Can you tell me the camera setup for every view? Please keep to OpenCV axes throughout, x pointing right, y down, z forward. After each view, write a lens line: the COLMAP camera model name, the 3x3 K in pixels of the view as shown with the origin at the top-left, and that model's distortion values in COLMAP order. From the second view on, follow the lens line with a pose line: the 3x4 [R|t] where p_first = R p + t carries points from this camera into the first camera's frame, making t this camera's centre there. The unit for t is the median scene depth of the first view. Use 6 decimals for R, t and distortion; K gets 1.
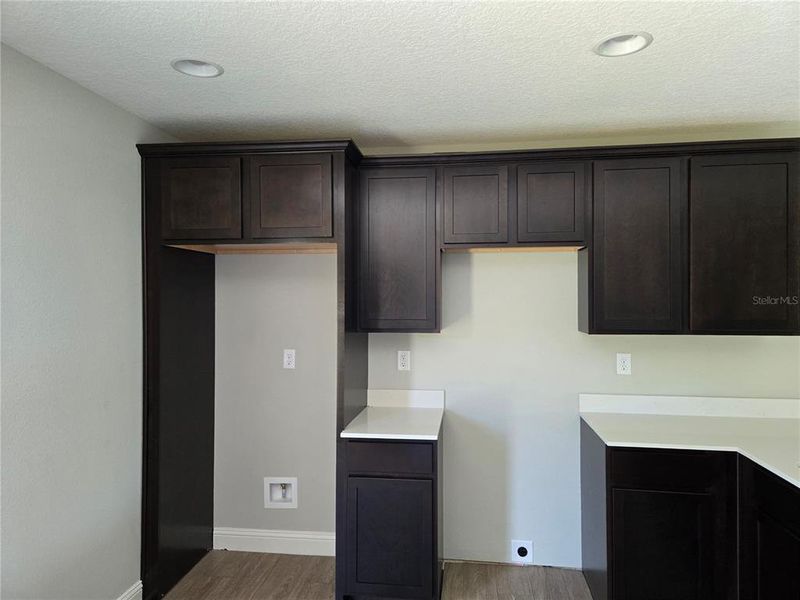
lens RADIAL K [[538.7, 0, 400.0], [0, 538.7, 300.0], [0, 0, 1]] dist [0.083107, -0.064418]
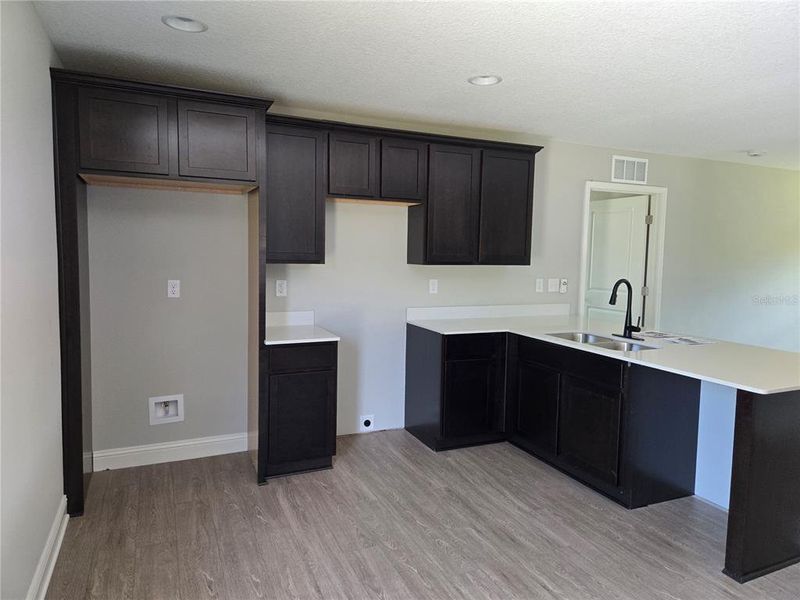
lens RADIAL K [[538.7, 0, 400.0], [0, 538.7, 300.0], [0, 0, 1]] dist [0.083107, -0.064418]
pose [[0.852486, -0.028243, 0.521986, -0.422694], [-0.017397, 0.996453, 0.082328, 0.036206], [-0.522460, -0.079264, 0.848972, -0.183527]]
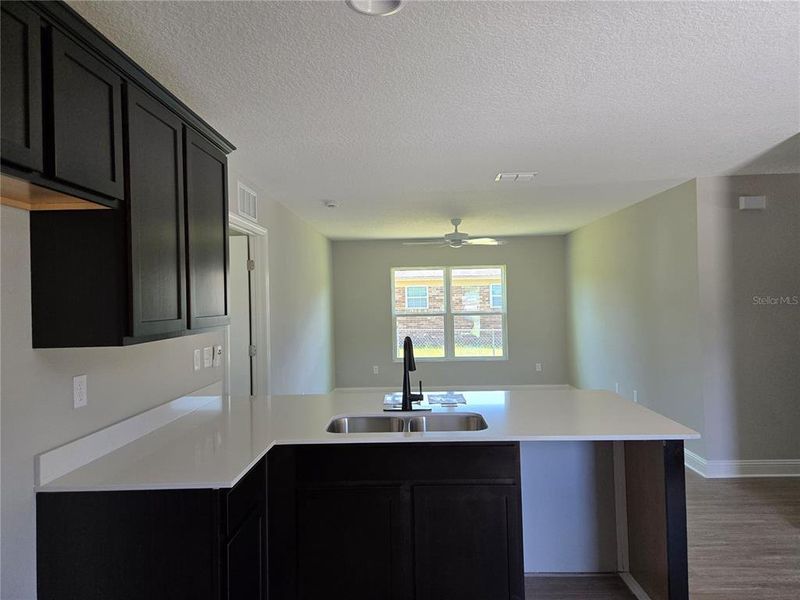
lens RADIAL K [[538.7, 0, 400.0], [0, 538.7, 300.0], [0, 0, 1]] dist [0.083107, -0.064418]
pose [[-0.089080, 0.005054, 0.996012, -0.303229], [0.032107, 0.999482, -0.002200, 0.019085], [-0.995507, 0.031783, -0.089196, 0.650674]]
